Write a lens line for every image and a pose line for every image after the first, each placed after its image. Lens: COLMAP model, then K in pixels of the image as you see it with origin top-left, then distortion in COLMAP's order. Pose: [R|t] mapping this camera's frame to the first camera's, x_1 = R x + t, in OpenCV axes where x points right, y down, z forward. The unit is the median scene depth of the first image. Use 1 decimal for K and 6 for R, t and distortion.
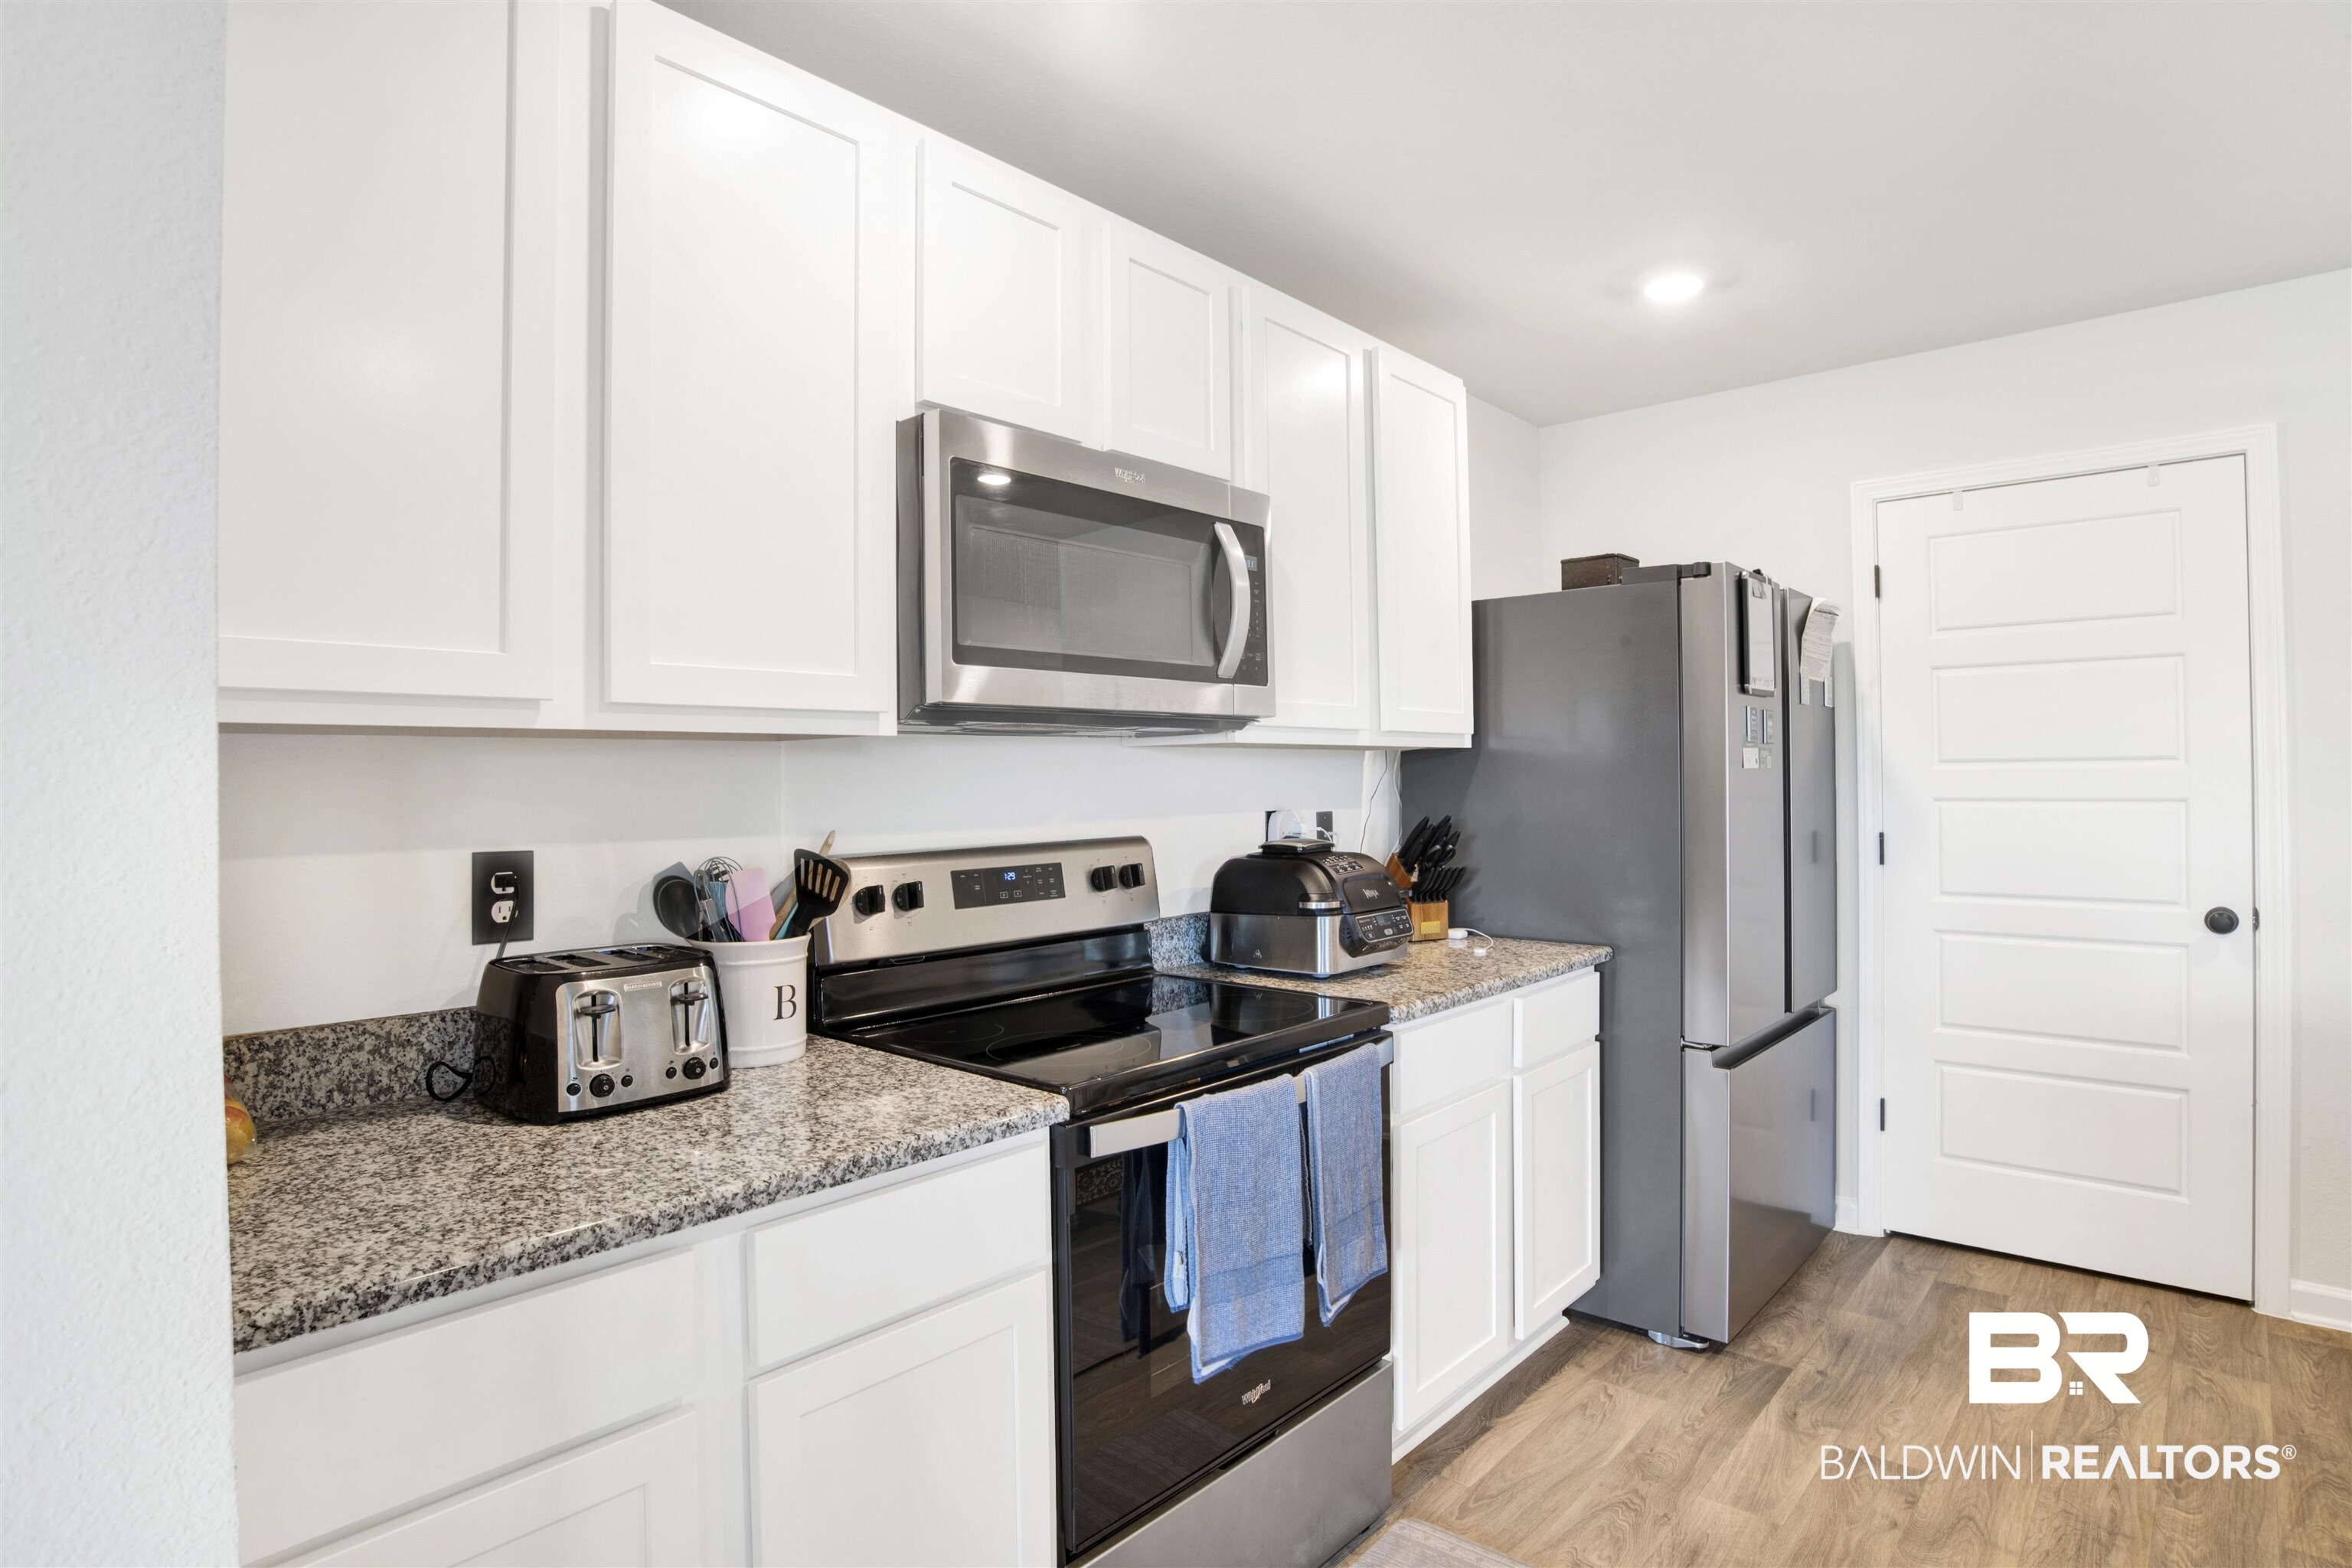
lens RADIAL K [[1222.0, 0, 1198.7], [0, 1222.0, 779.5], [0, 0, 1]] dist [-0.072169, 0.024964]
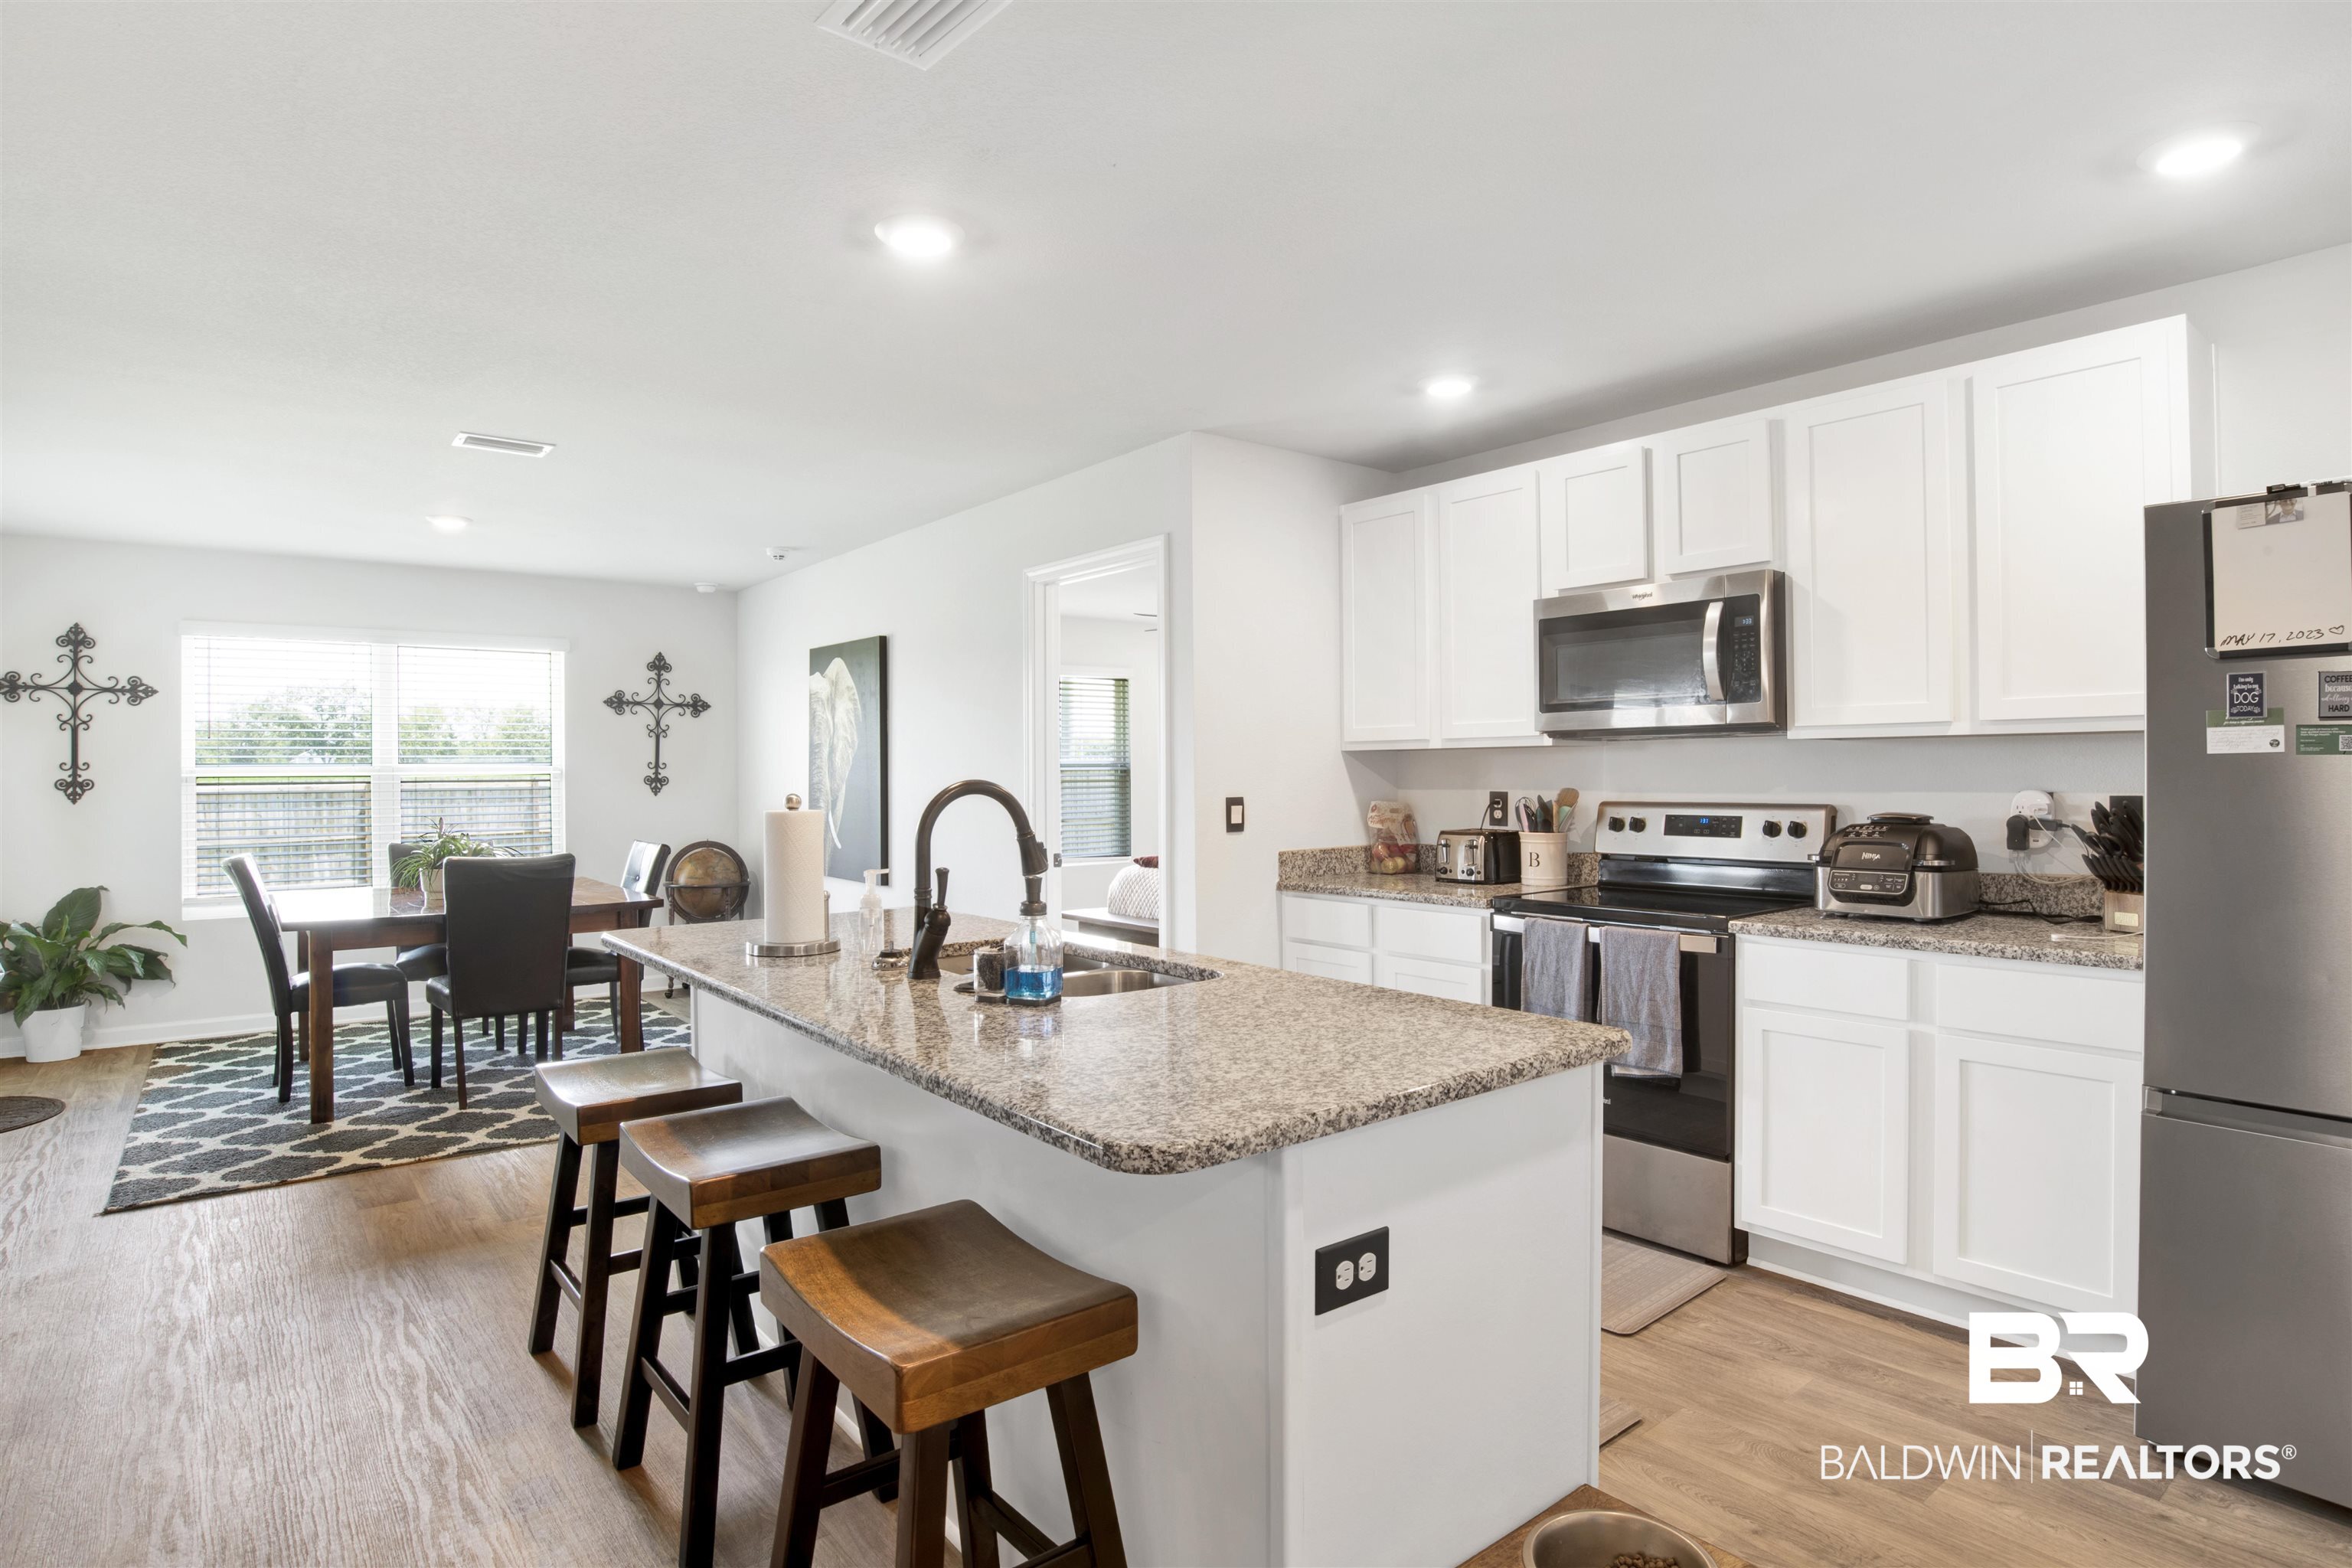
lens RADIAL K [[1243.1, 0, 1207.1], [0, 1243.1, 770.3], [0, 0, 1]] dist [-0.076666, 0.027333]
pose [[-0.156844, 0.011573, -0.987556, 1.702474], [0.009726, 0.999901, 0.010173, -0.016499], [0.987576, -0.008009, -0.156941, 0.600822]]
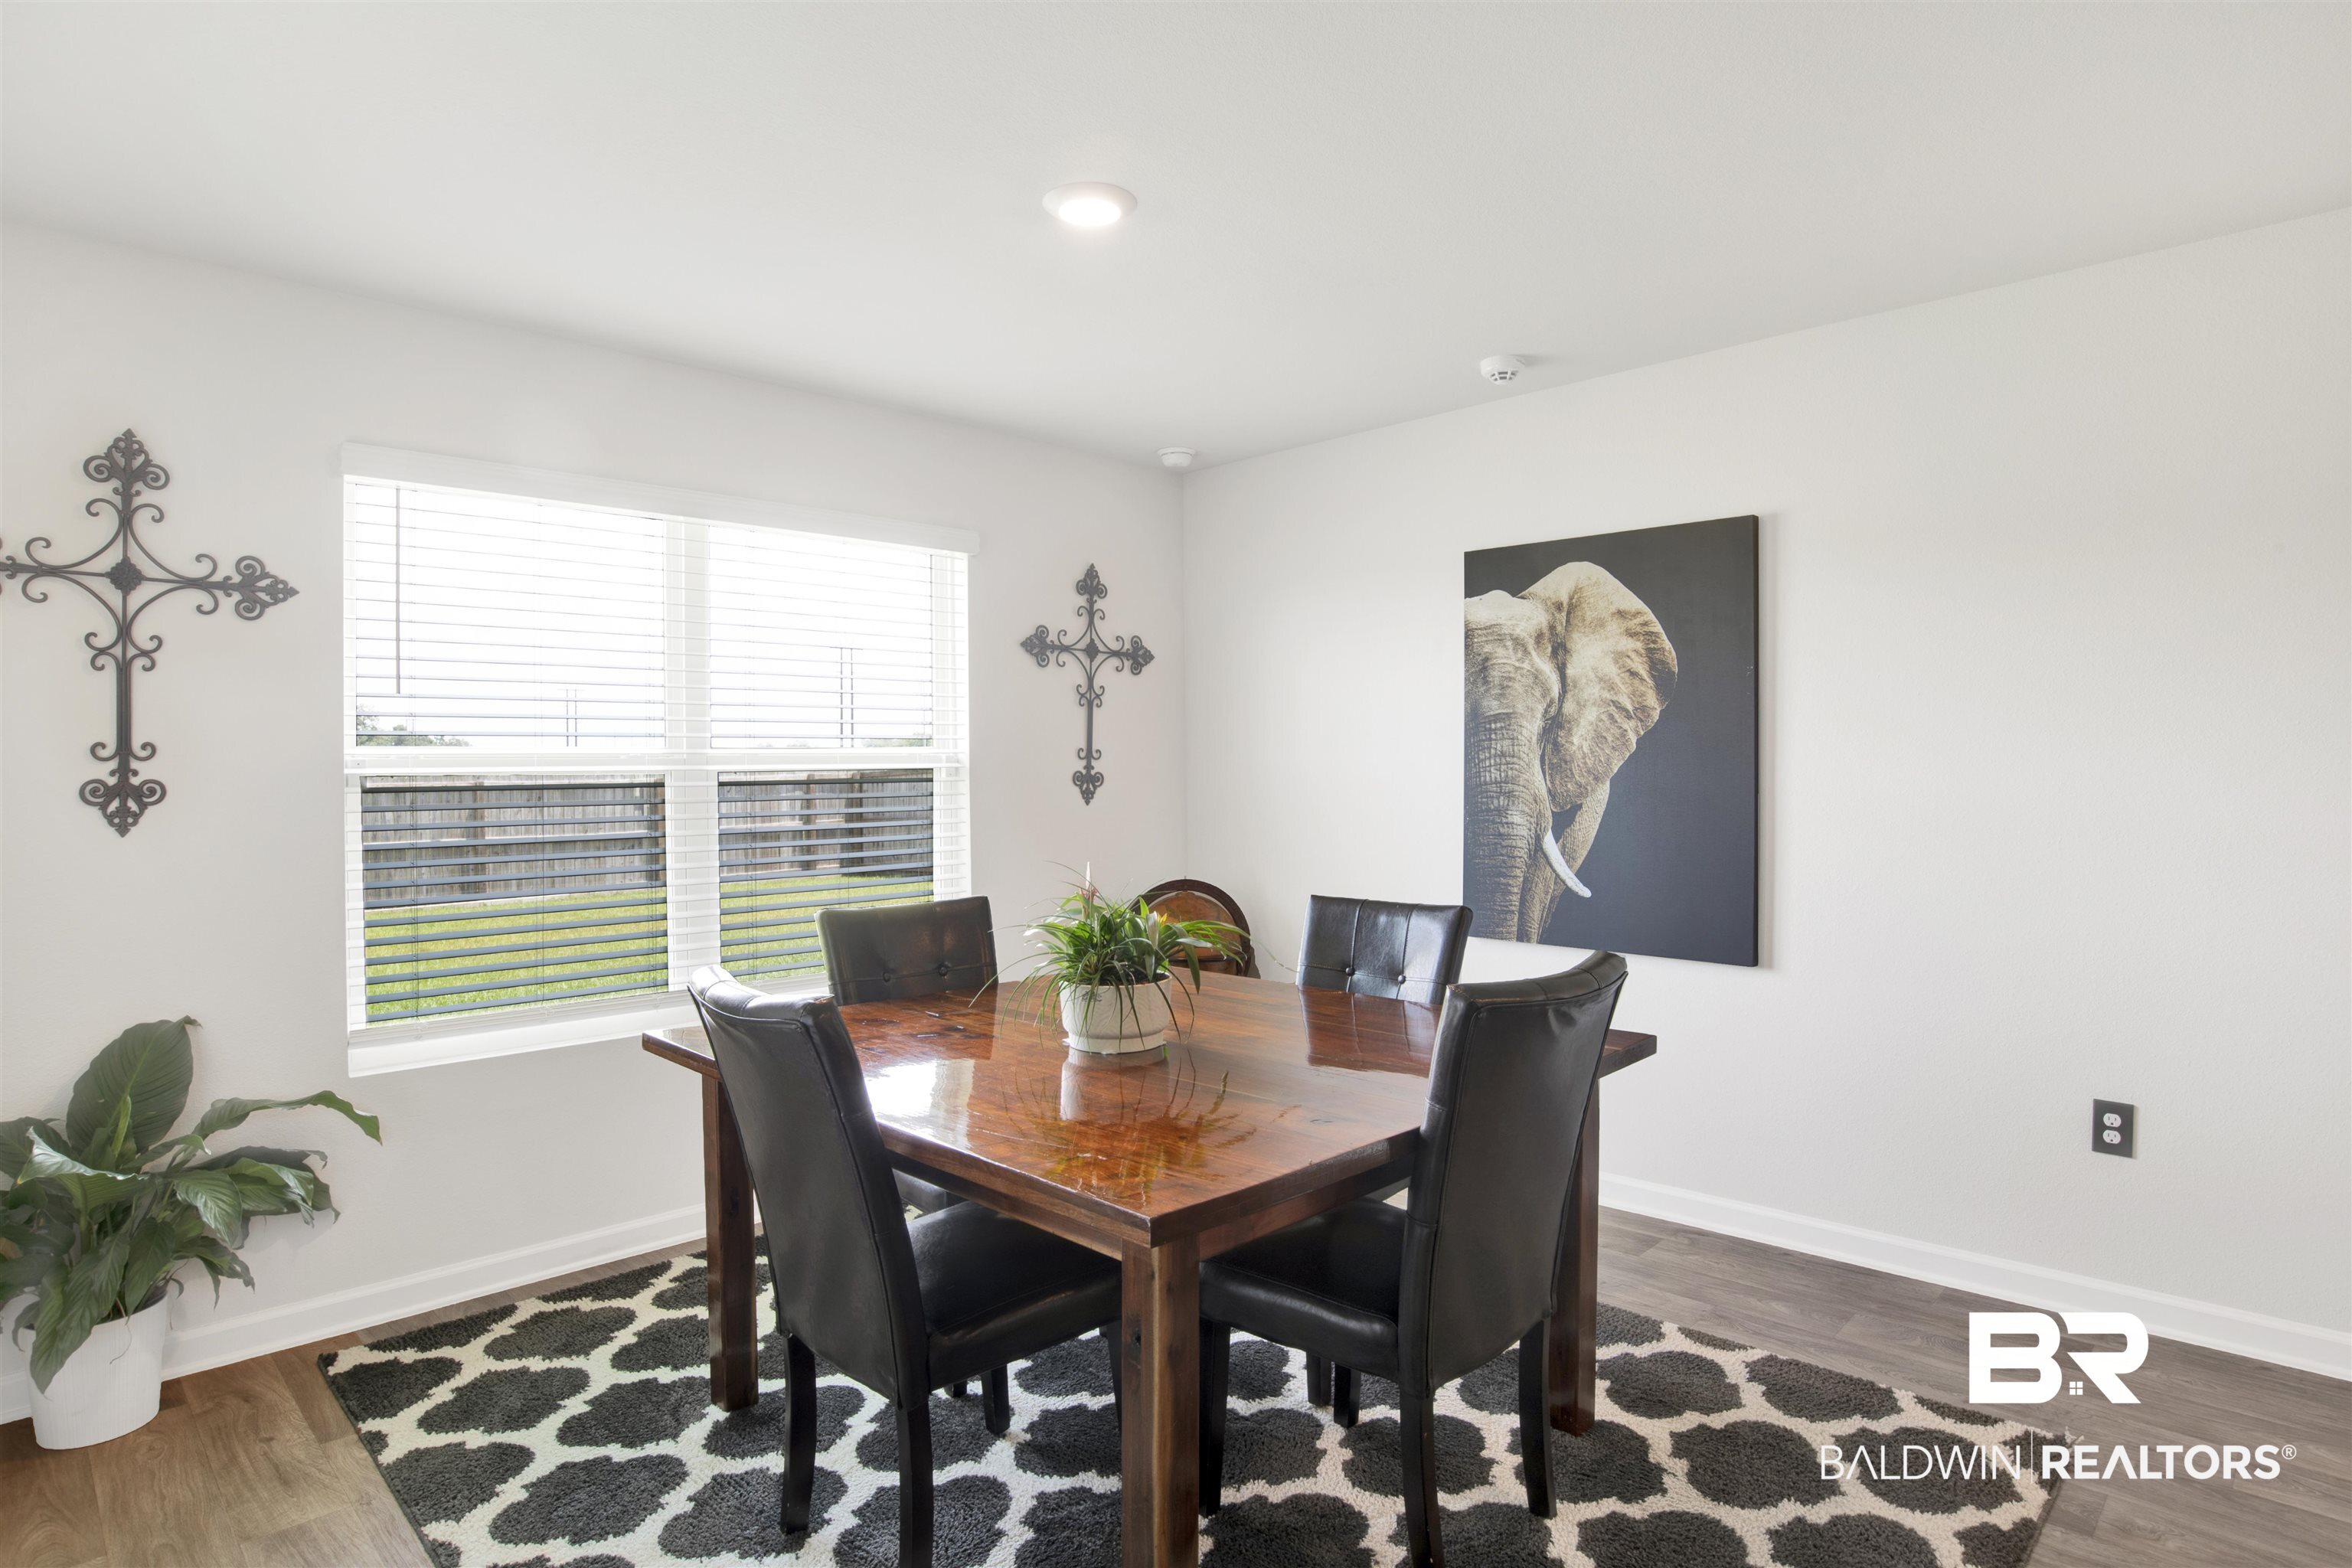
lens RADIAL K [[1238.7, 0, 1195.6], [0, 1238.7, 767.6], [0, 0, 1]] dist [-0.075019, 0.027540]
pose [[-0.046284, 0.012656, -0.998848, 0.604438], [0.010795, 0.999868, 0.012169, -0.009463], [0.998870, -0.010220, -0.046415, -1.211127]]
